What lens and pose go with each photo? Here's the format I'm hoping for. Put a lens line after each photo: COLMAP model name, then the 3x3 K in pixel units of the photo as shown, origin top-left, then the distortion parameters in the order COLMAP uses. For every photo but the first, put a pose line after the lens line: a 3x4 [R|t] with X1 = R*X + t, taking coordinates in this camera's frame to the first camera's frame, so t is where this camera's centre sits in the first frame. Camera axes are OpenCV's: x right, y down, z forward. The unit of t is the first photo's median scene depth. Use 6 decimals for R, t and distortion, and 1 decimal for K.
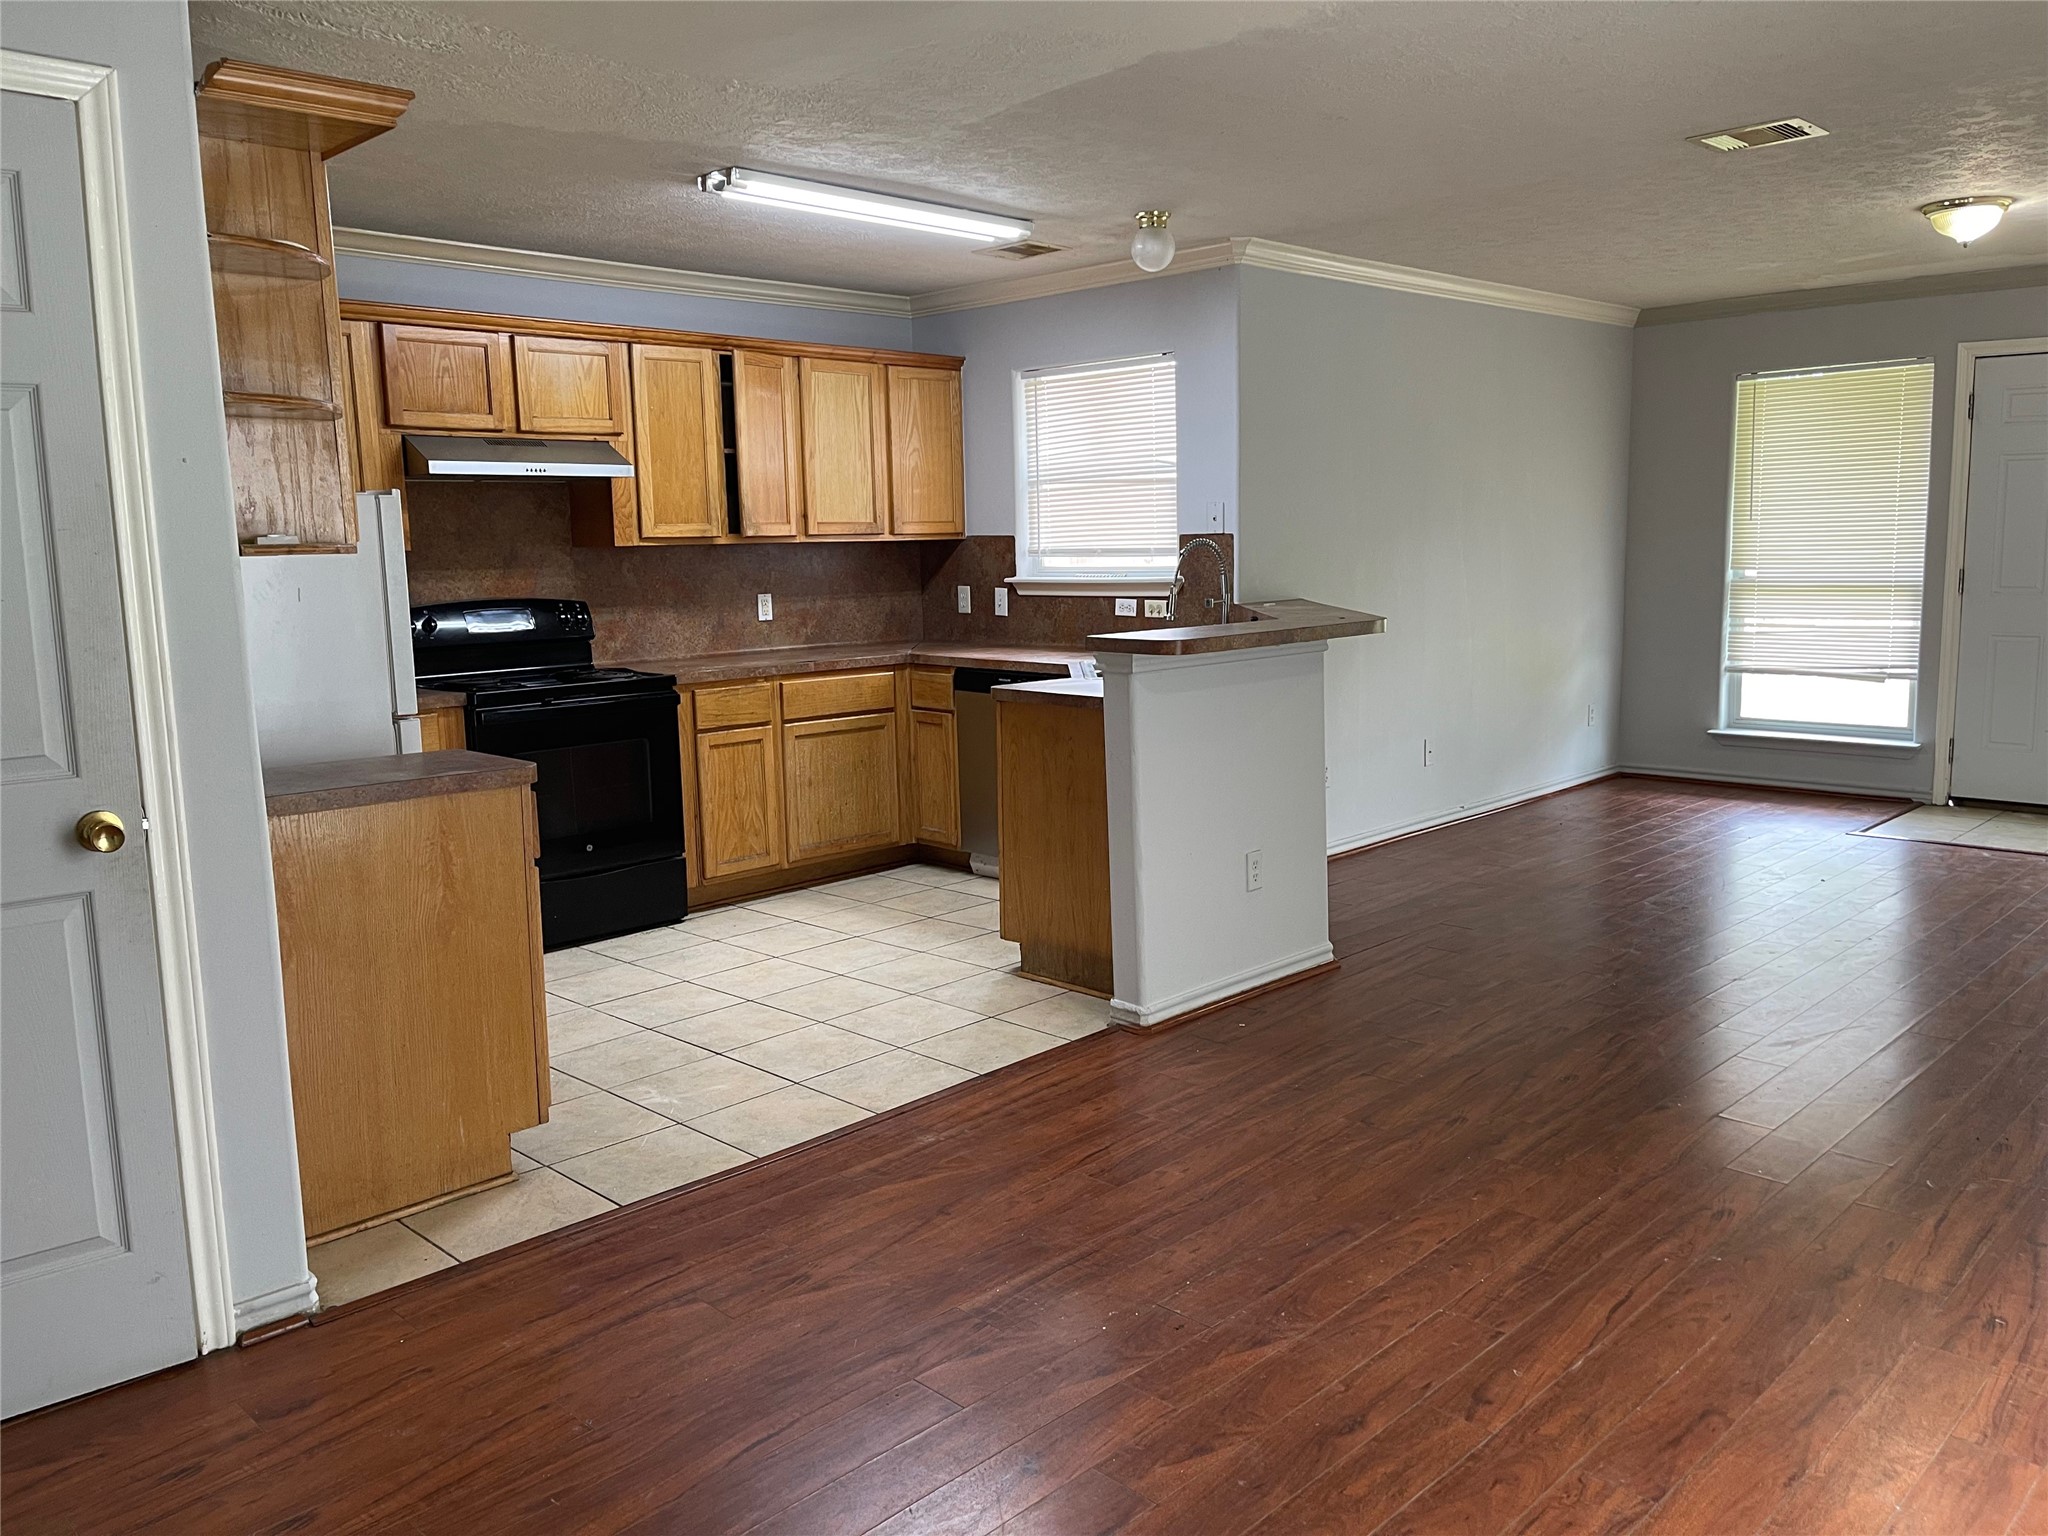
lens RADIAL K [[1561.4, 0, 1042.5], [0, 1561.4, 759.4], [0, 0, 1]] dist [0.086443, -0.118486]
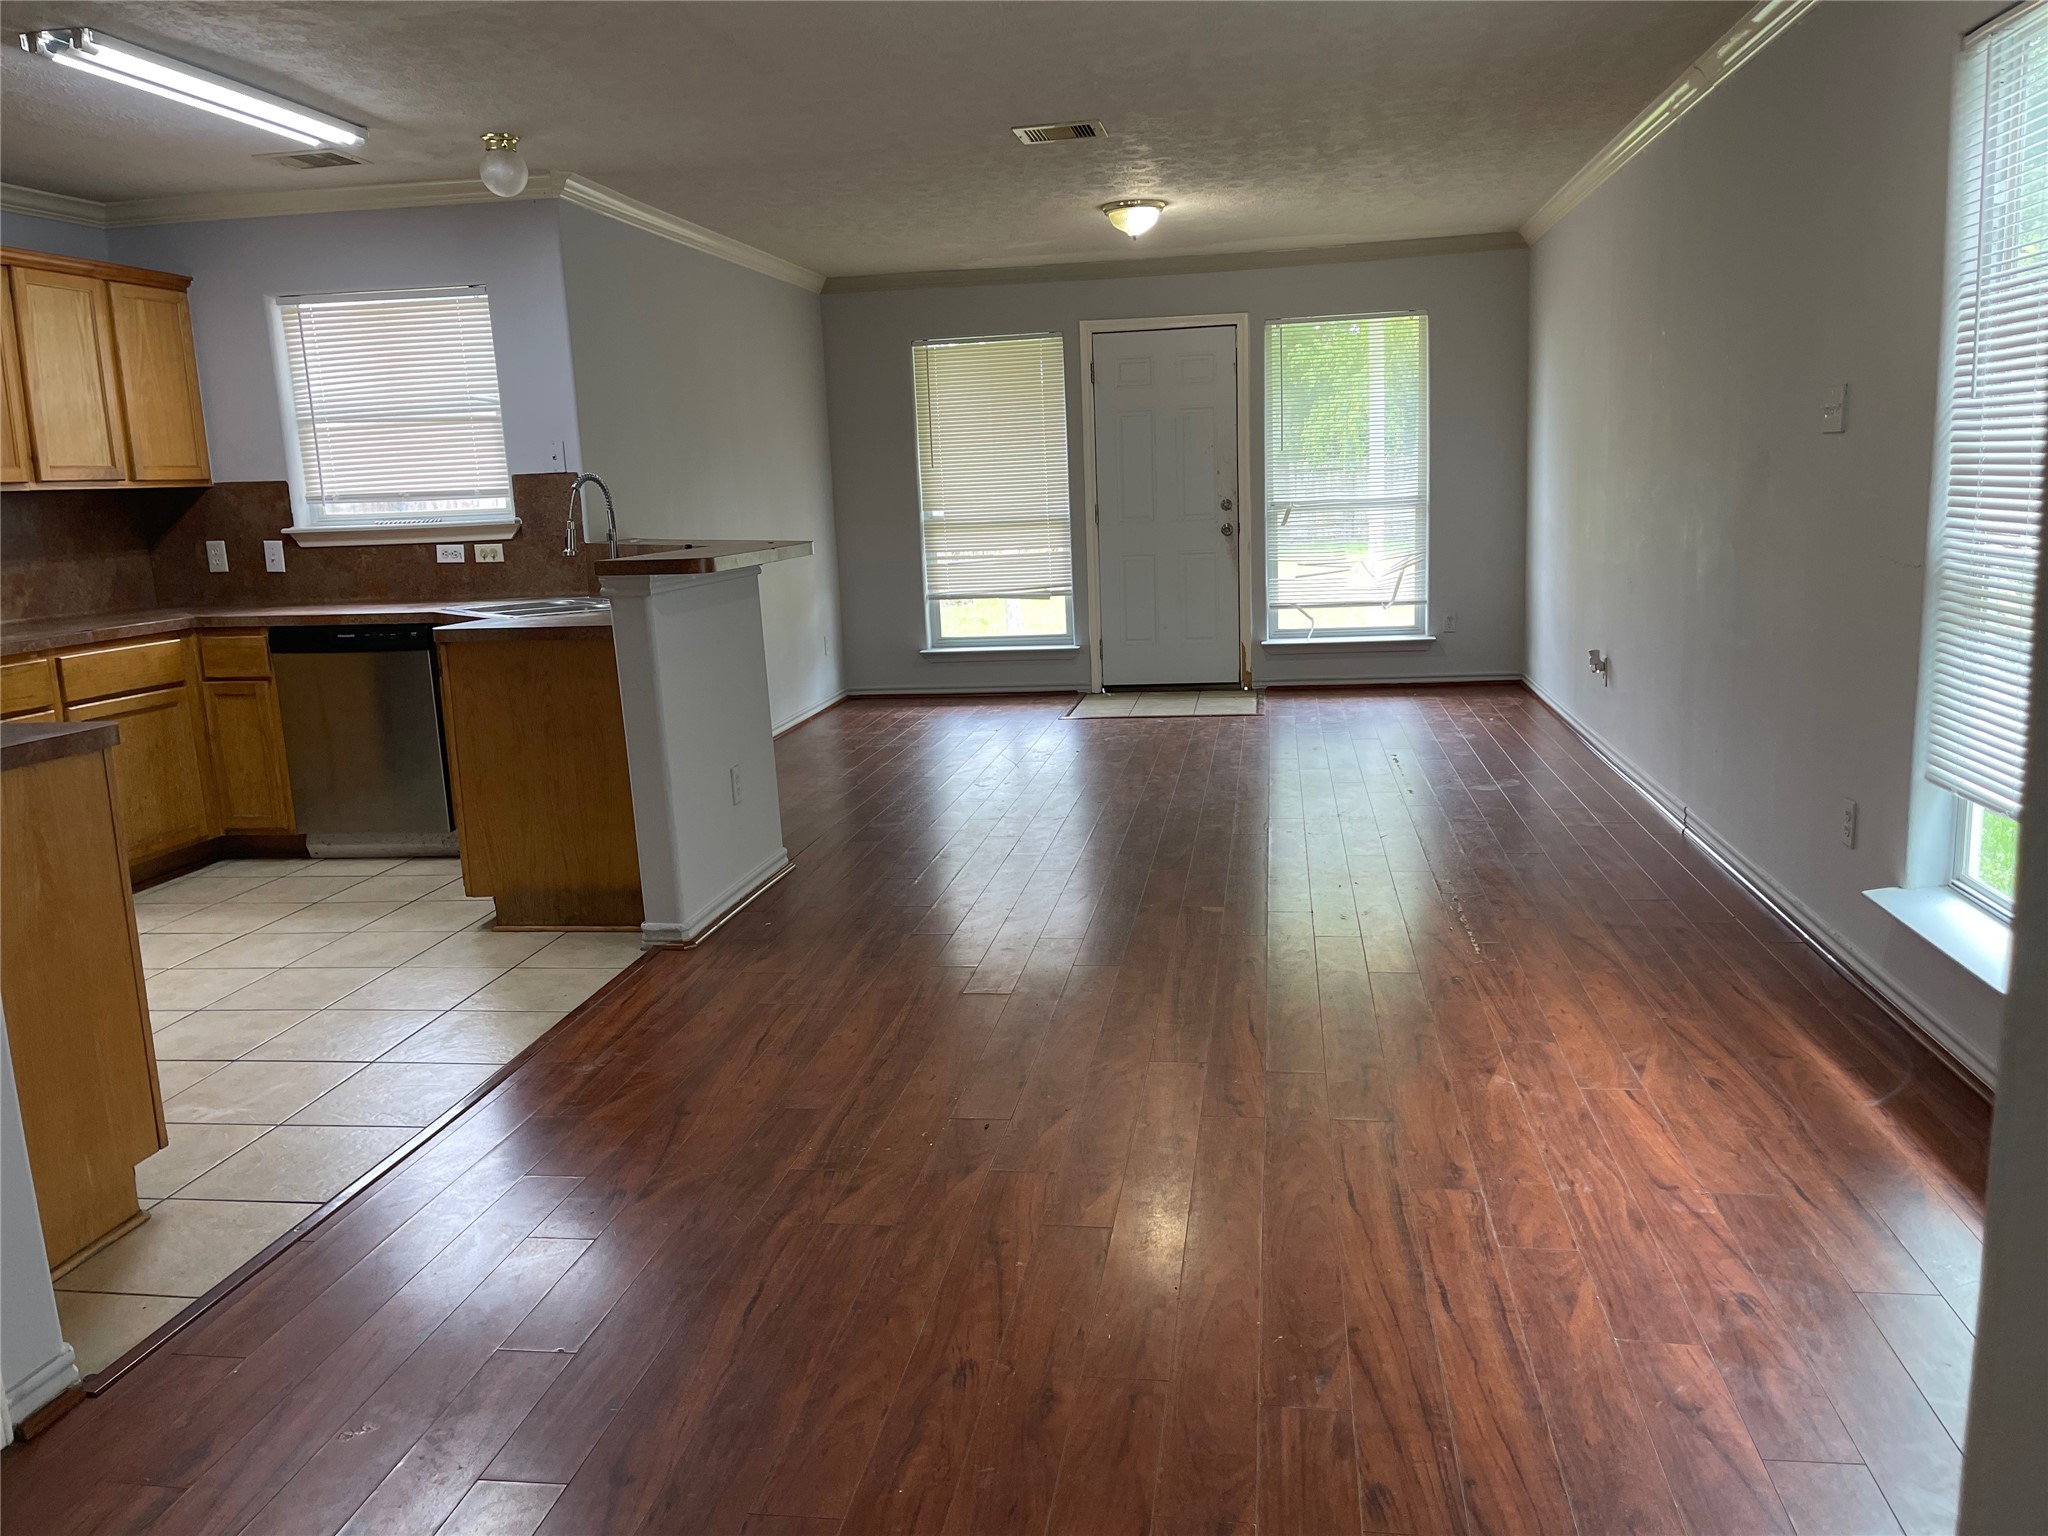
lens RADIAL K [[1561.1, 0, 1041.0], [0, 1561.1, 776.0], [0, 0, 1]] dist [0.077750, -0.103912]
pose [[0.806586, -0.122119, 0.578364, -0.225858], [0.108469, 0.992391, 0.058269, 0.019334], [-0.581079, 0.015736, 0.813695, 0.018217]]
